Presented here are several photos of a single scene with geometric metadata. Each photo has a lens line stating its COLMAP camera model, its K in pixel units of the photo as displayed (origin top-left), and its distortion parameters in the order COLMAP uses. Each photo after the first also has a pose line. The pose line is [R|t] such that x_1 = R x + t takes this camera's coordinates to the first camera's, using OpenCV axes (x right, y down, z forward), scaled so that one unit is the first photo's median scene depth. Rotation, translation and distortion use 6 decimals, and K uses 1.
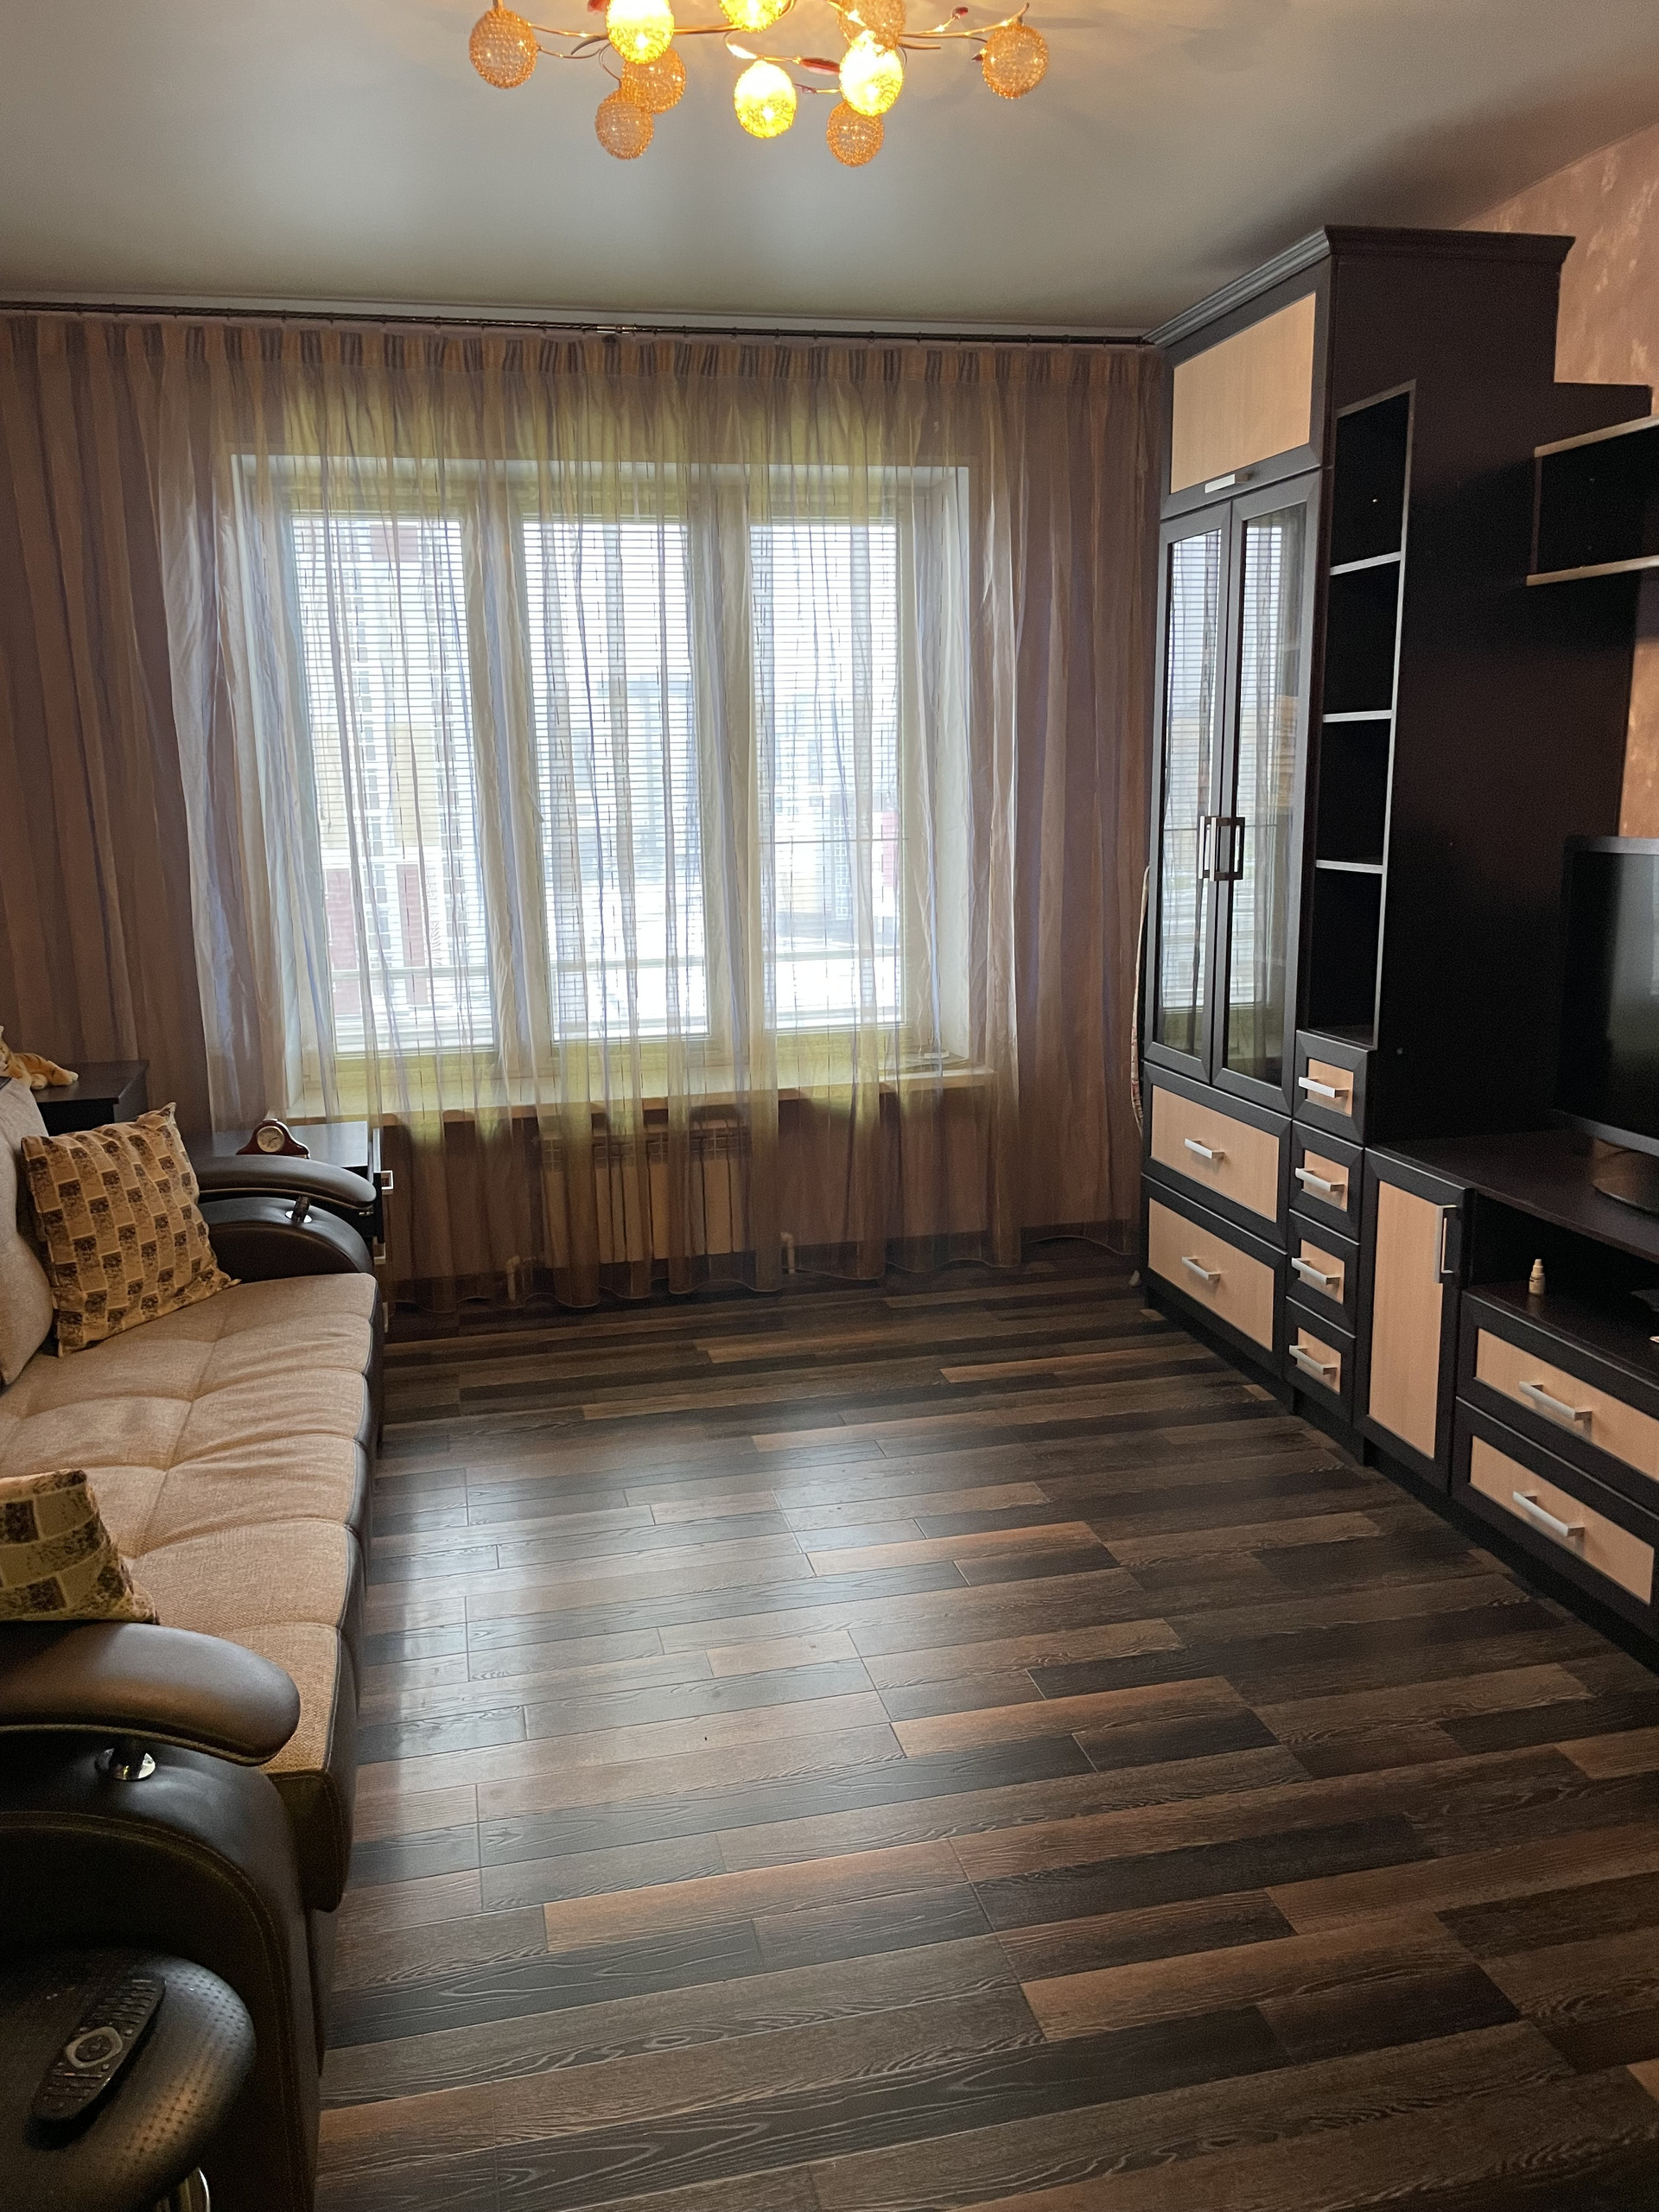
lens RADIAL K [[1677.1, 0, 822.2], [0, 1677.1, 1116.1], [0, 0, 1]] dist [0.057523, -0.079546]
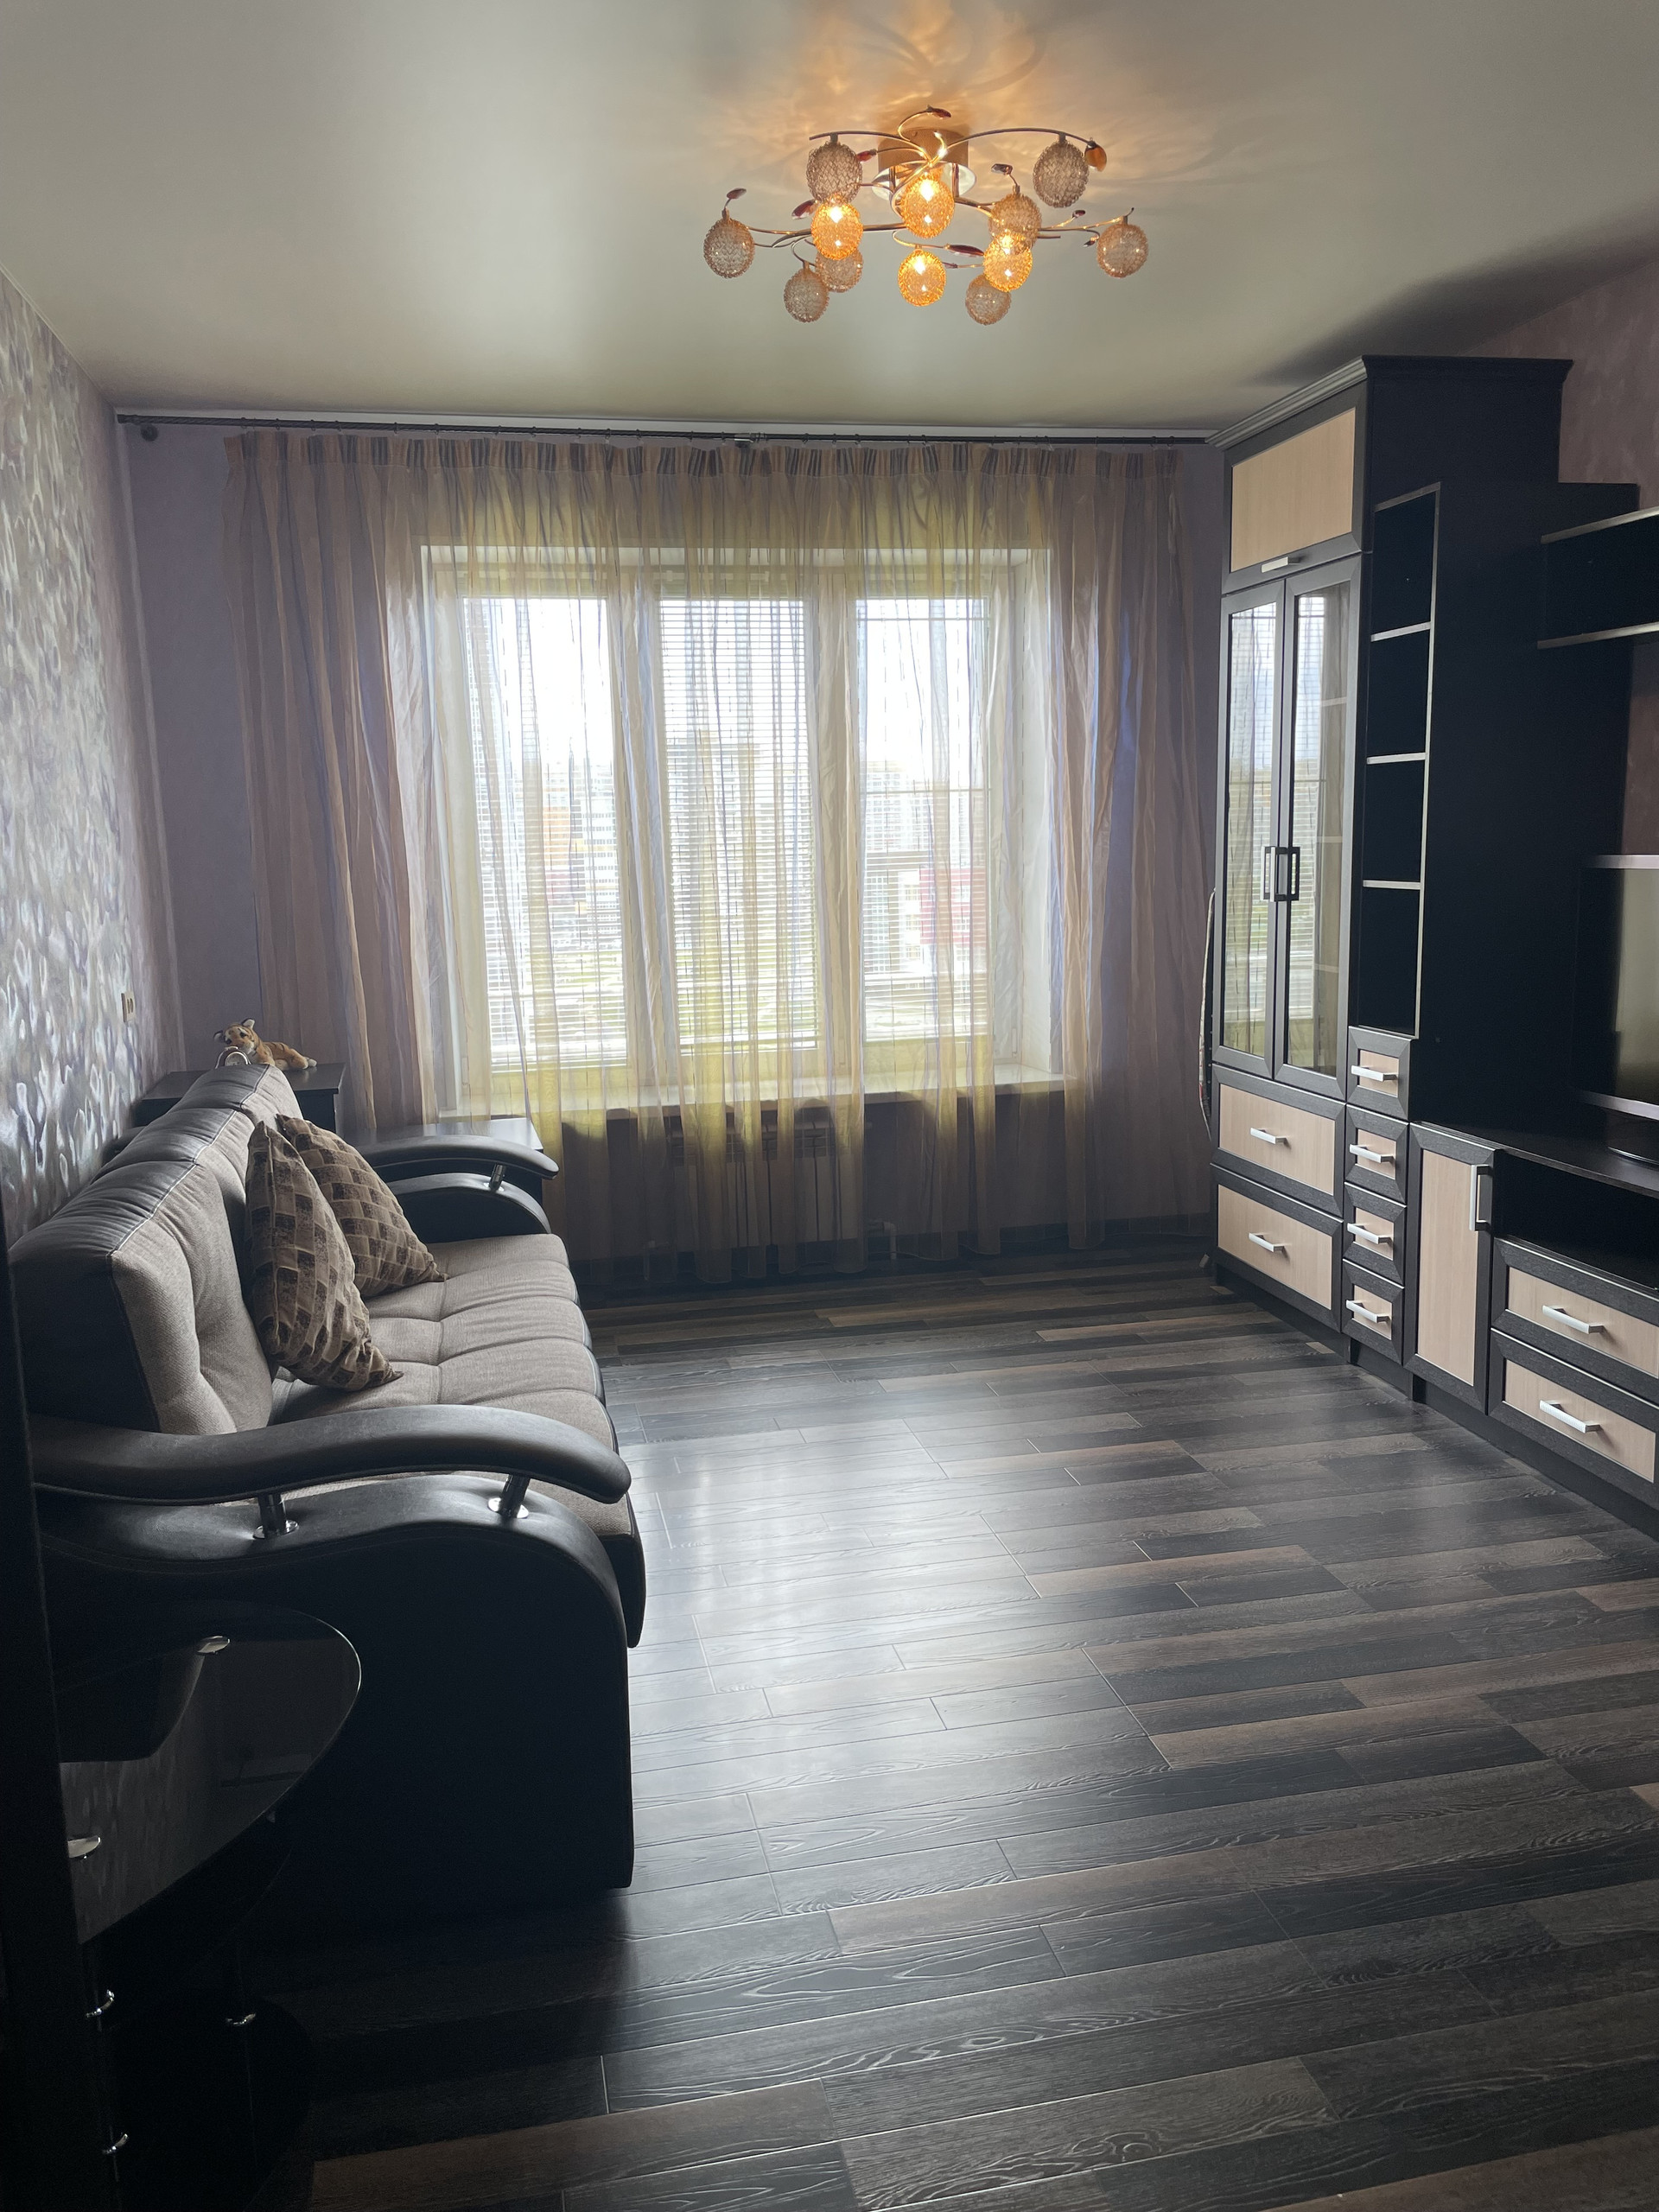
lens RADIAL K [[1677.1, 0, 833.7], [0, 1677.1, 1094.3], [0, 0, 1]] dist [0.057523, -0.079546]
pose [[0.999871, -0.002112, -0.015902, -0.057791], [0.001356, 0.998872, -0.047457, 0.052599], [0.015985, 0.047429, 0.998747, -0.173178]]
